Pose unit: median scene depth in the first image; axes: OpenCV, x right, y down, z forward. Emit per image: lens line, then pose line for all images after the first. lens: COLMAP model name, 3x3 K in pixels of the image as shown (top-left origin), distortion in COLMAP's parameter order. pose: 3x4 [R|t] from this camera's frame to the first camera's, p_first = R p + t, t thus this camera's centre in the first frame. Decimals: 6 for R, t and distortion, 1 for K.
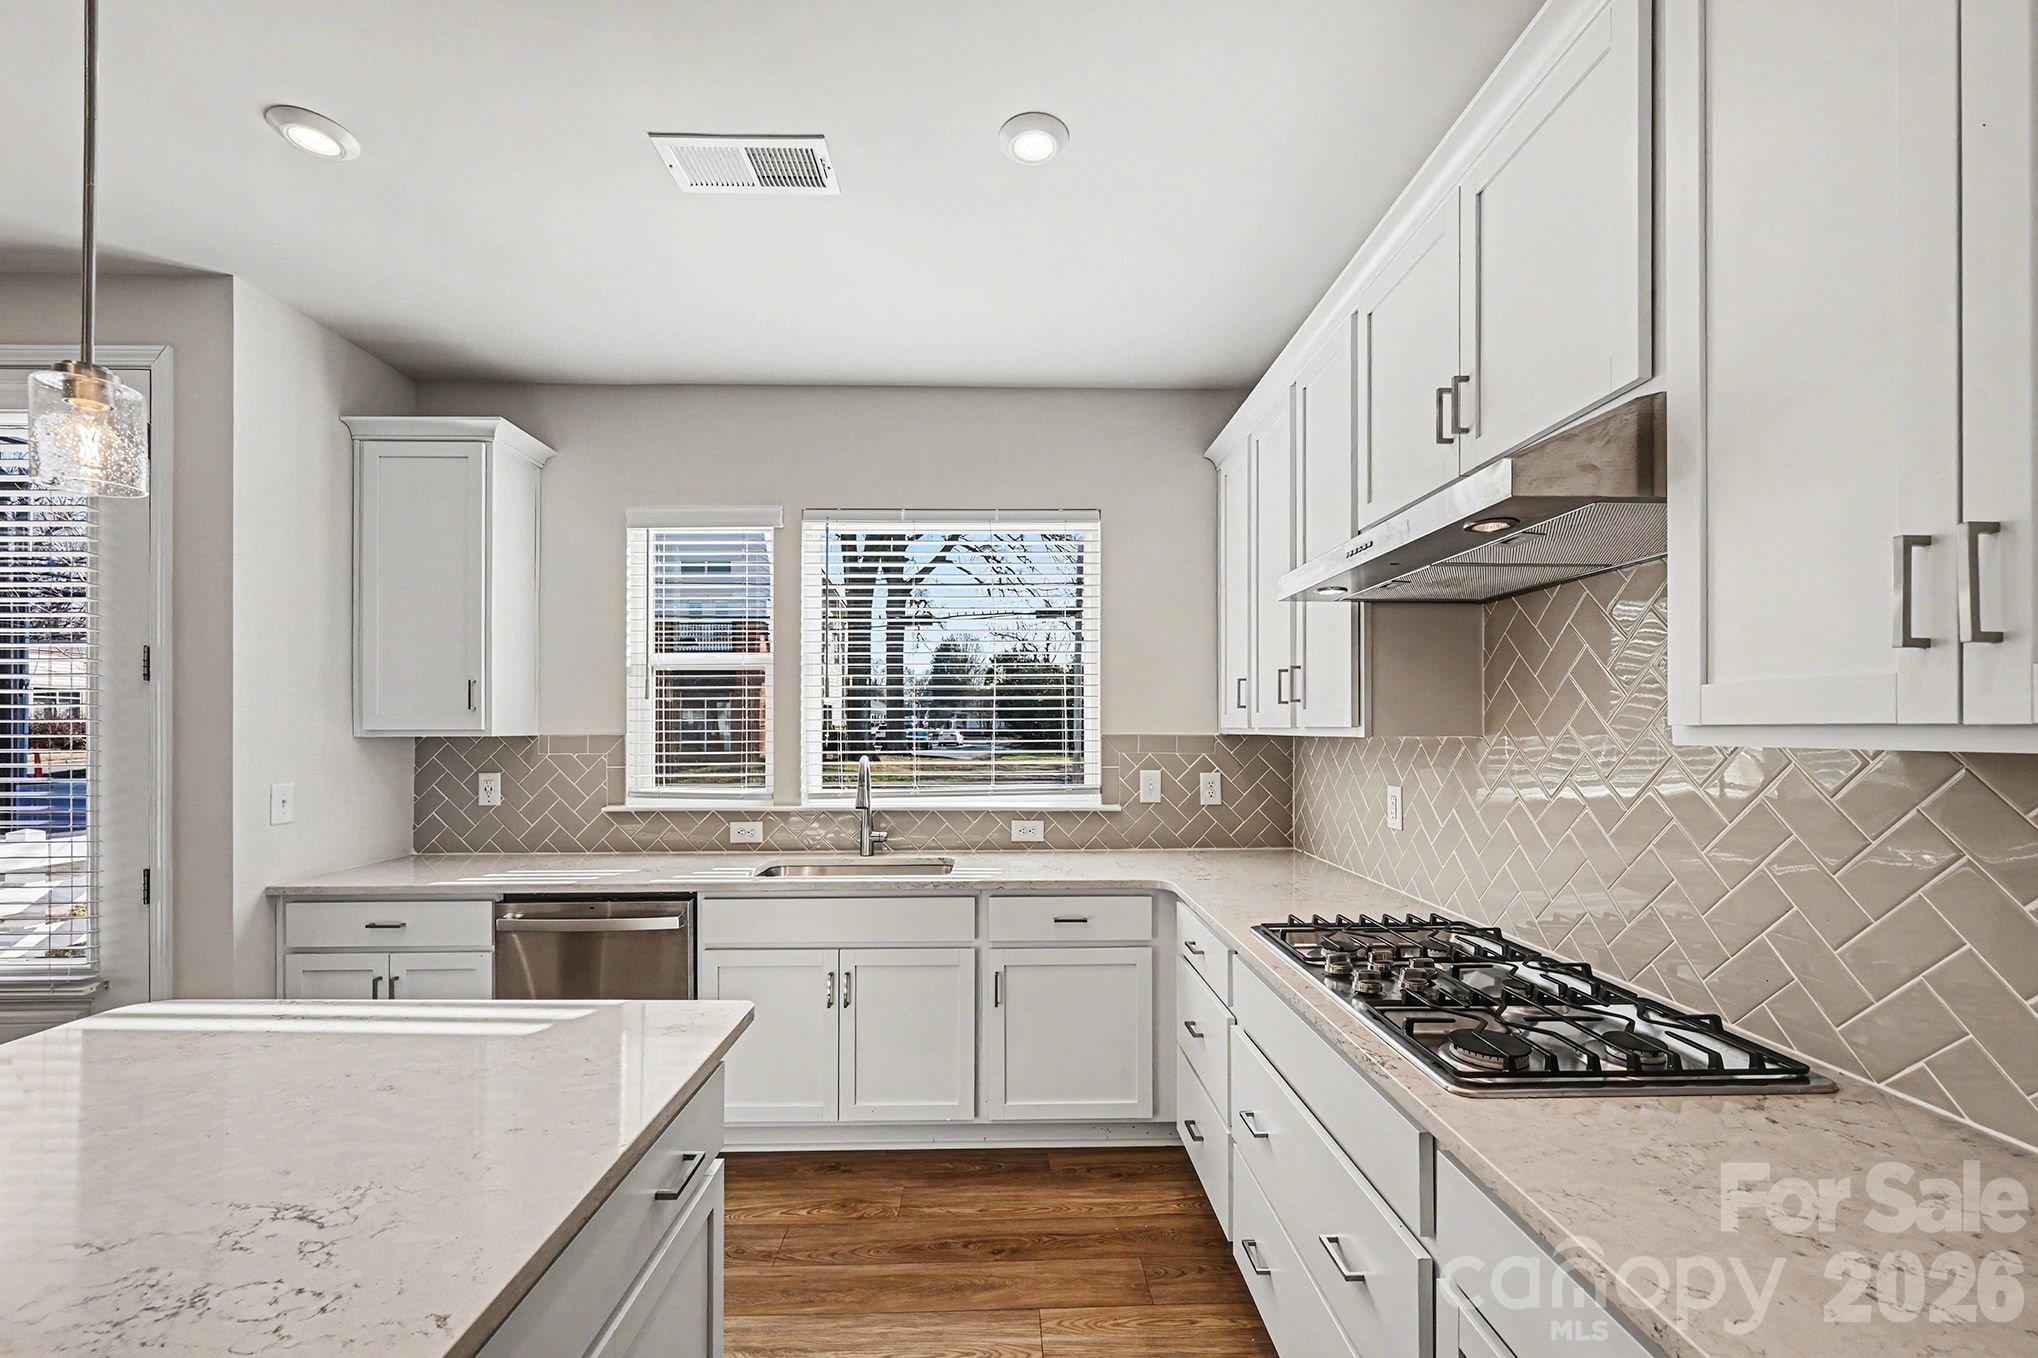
lens RADIAL K [[823.5, 0, 1012.0], [0, 823.5, 720.8], [0, 0, 1]] dist [-0.001446, -0.000210]
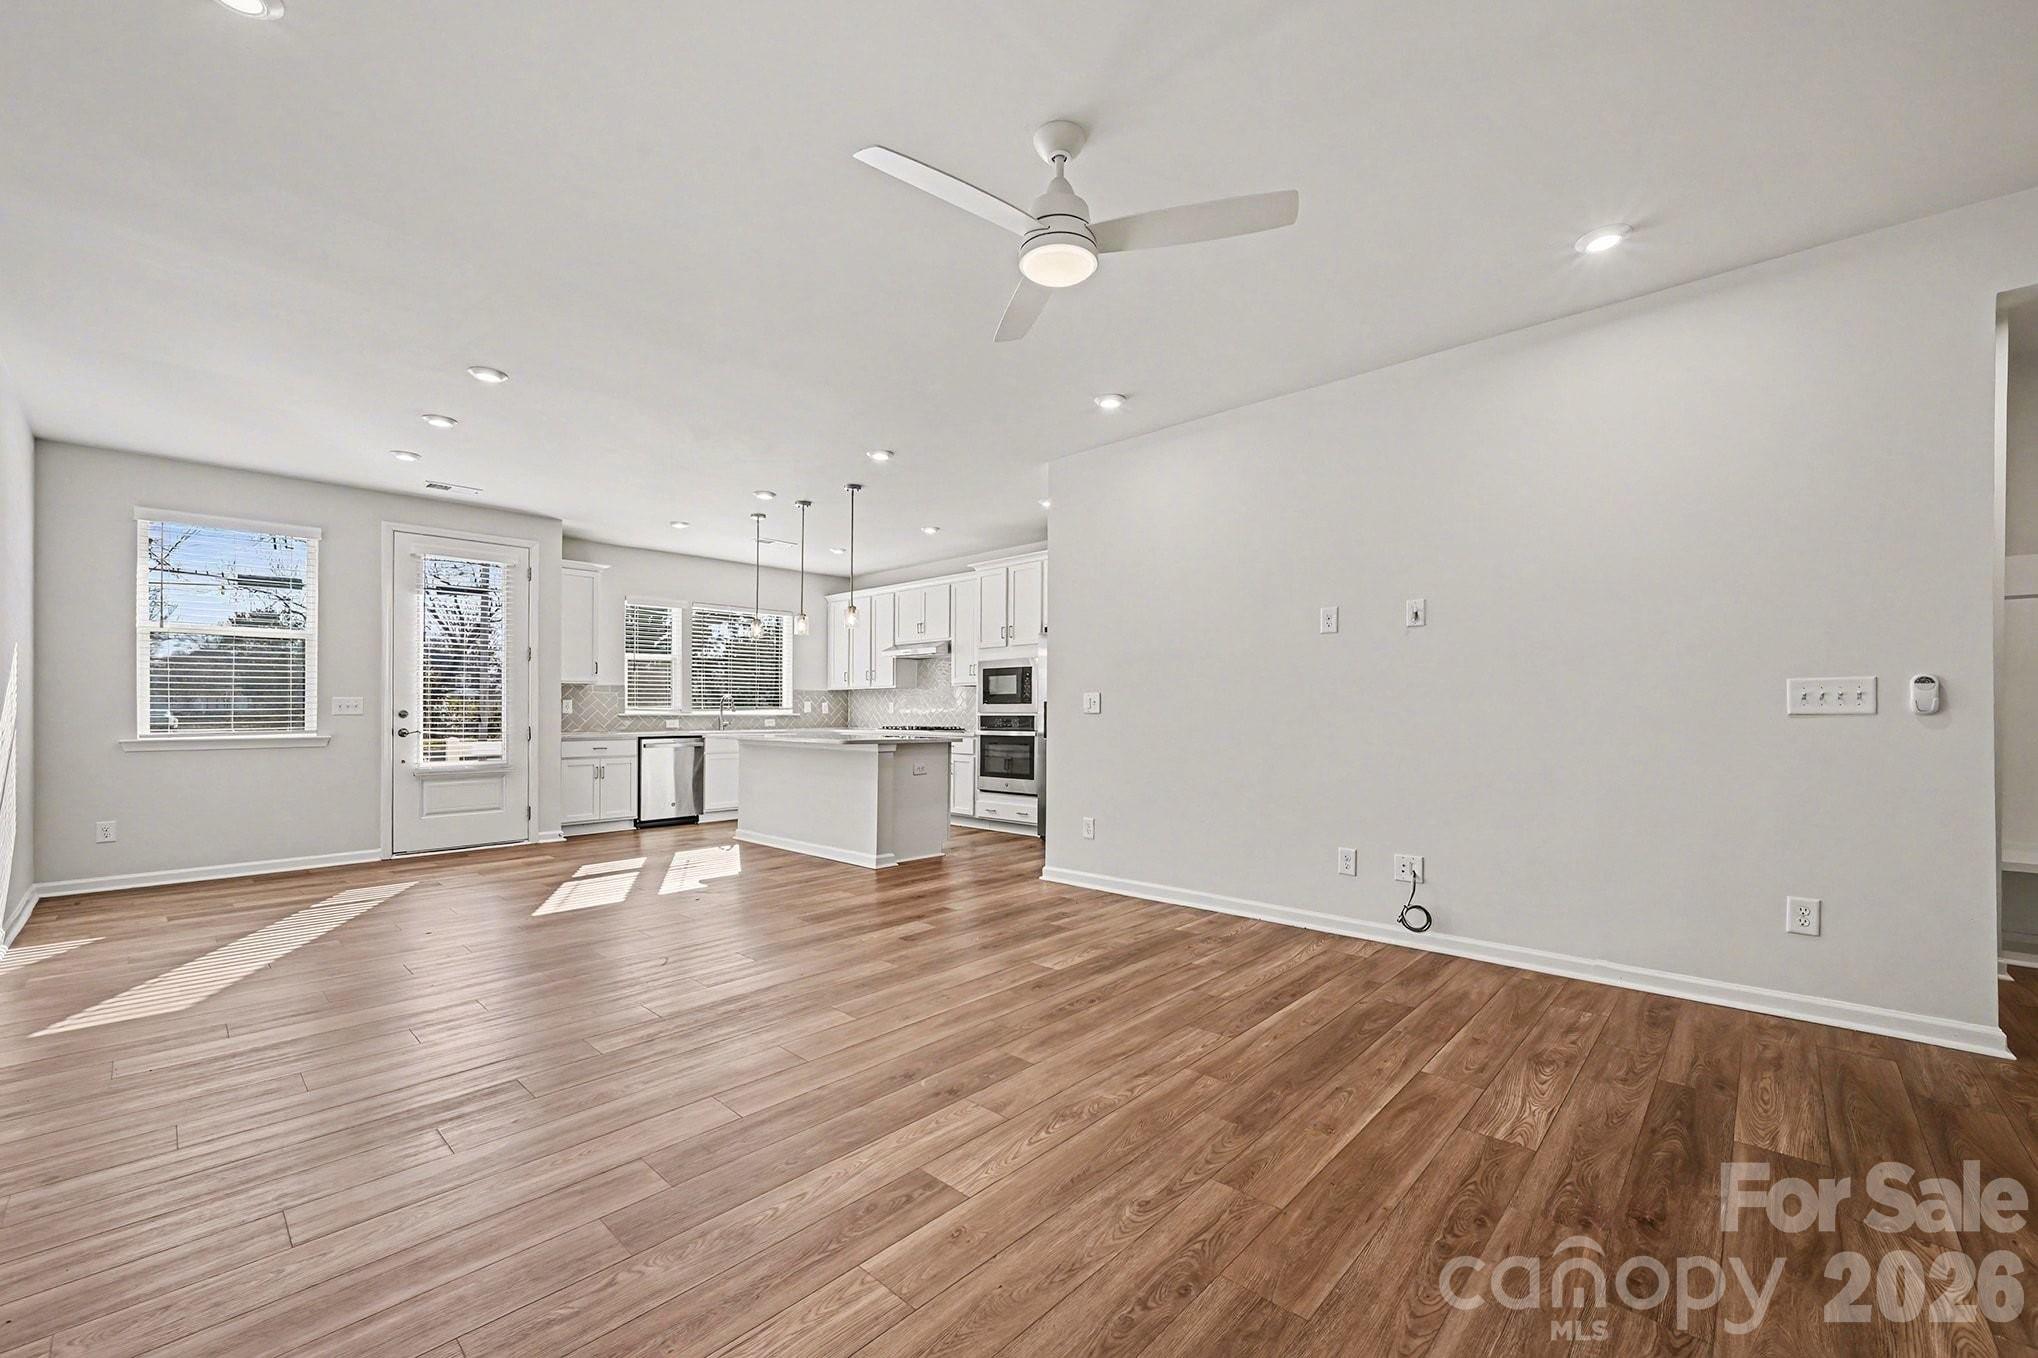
lens RADIAL K [[819.2, 0, 1030.4], [0, 819.2, 705.5], [0, 0, 1]] dist [-0.000499, -0.000065]
pose [[0.690058, 0.007267, 0.723718, -1.427992], [-0.007200, 0.999969, -0.003176, 0.077525], [-0.723718, -0.003019, 0.690089, -1.632754]]
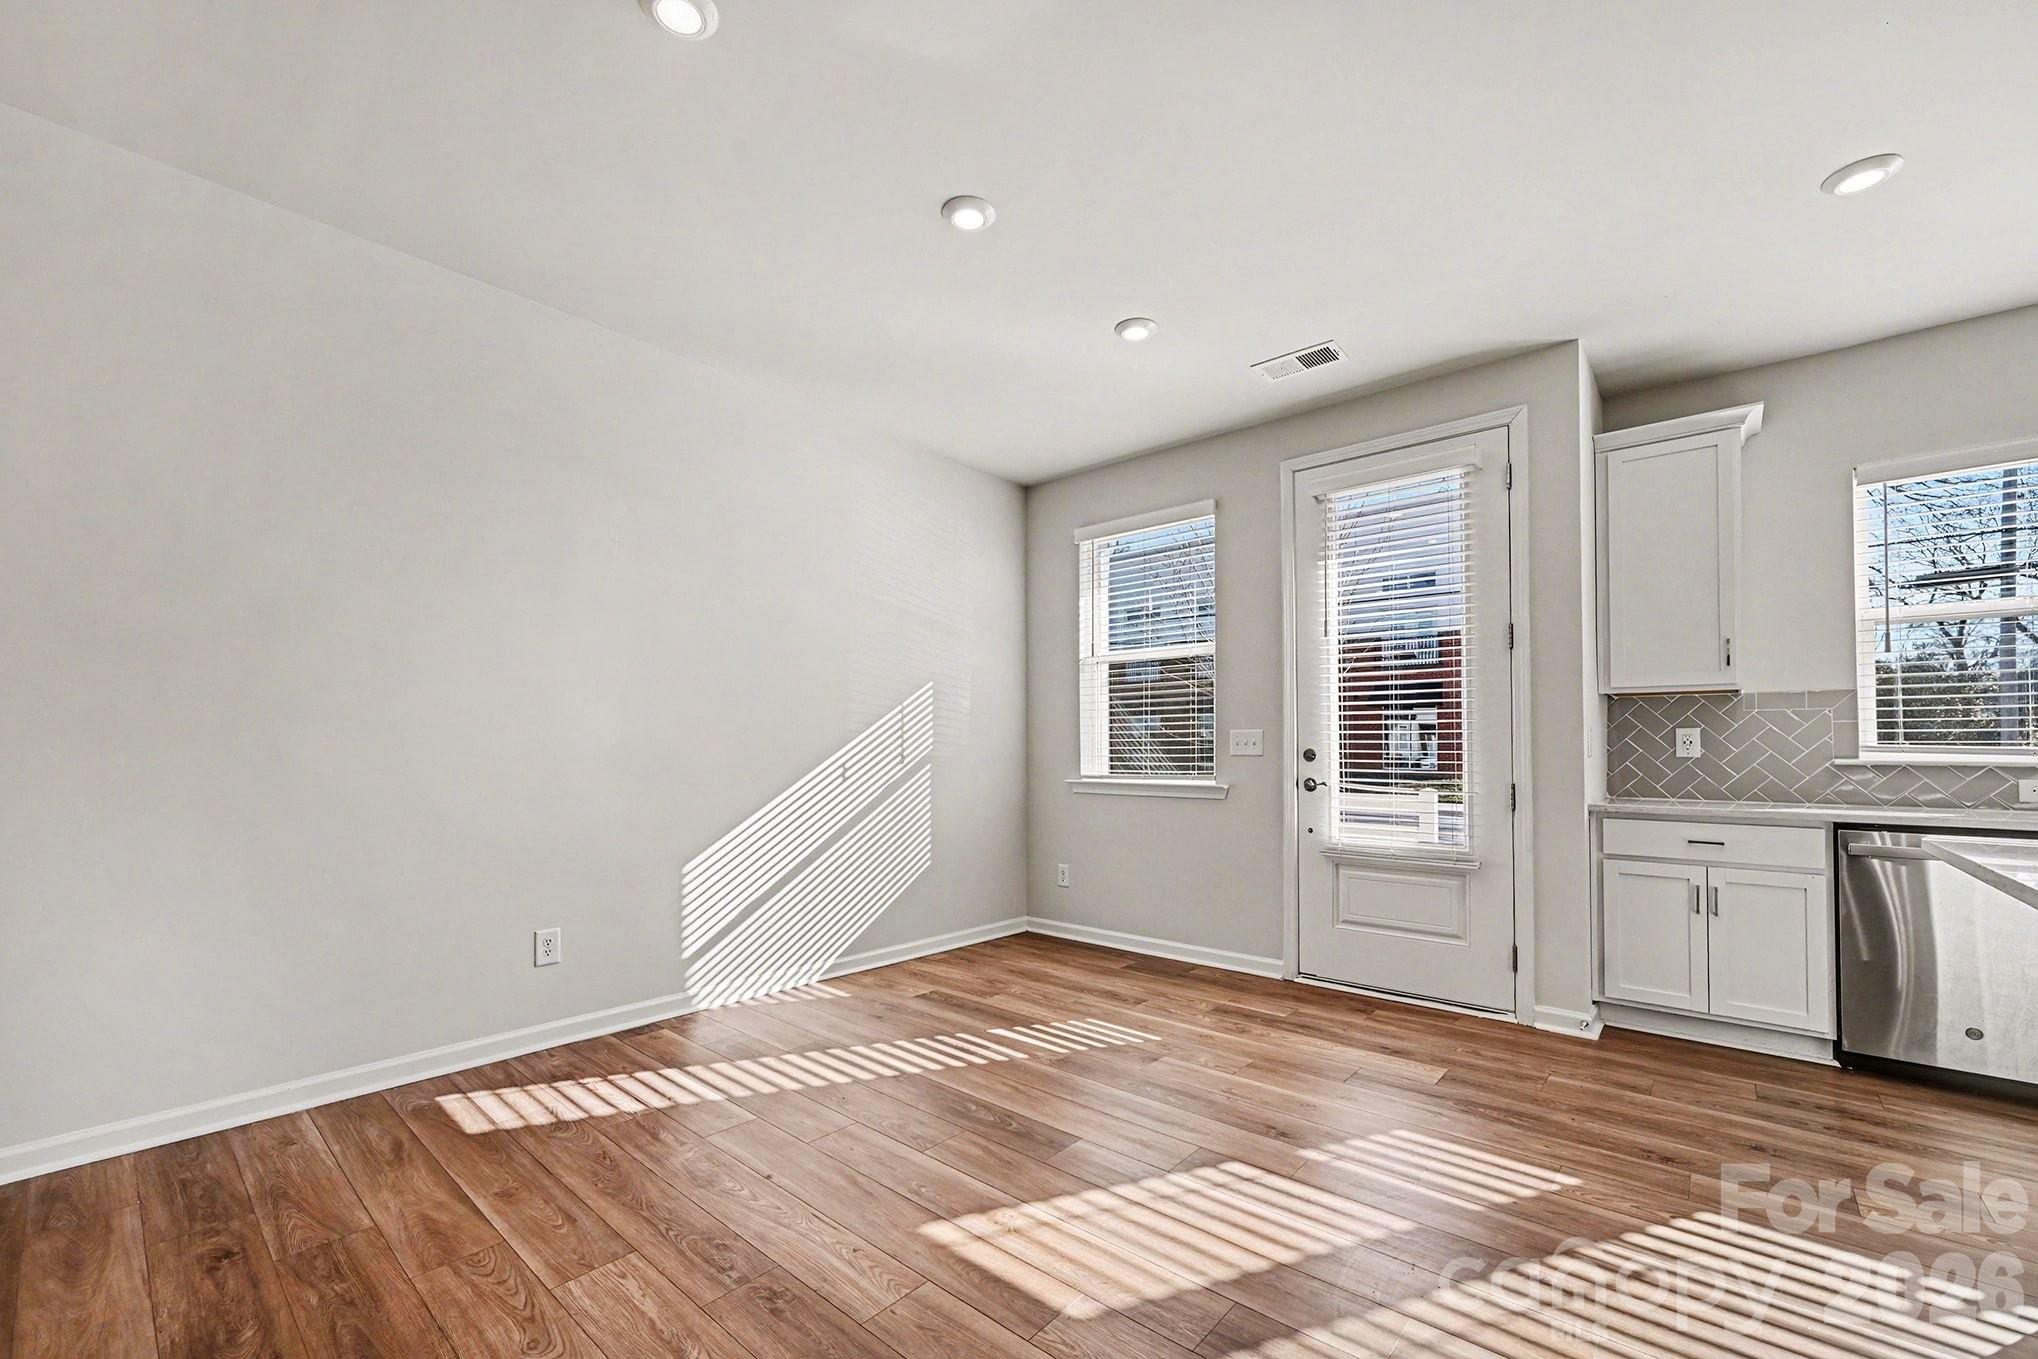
lens RADIAL K [[824.9, 0, 1019.7], [0, 824.9, 729.0], [0, 0, 1]] dist [-0.001723, 0.000052]
pose [[0.739701, -0.008956, -0.672876, -0.549871], [-0.001340, 0.999890, -0.014782, 0.082098], [0.672934, 0.011836, 0.739608, -0.438817]]
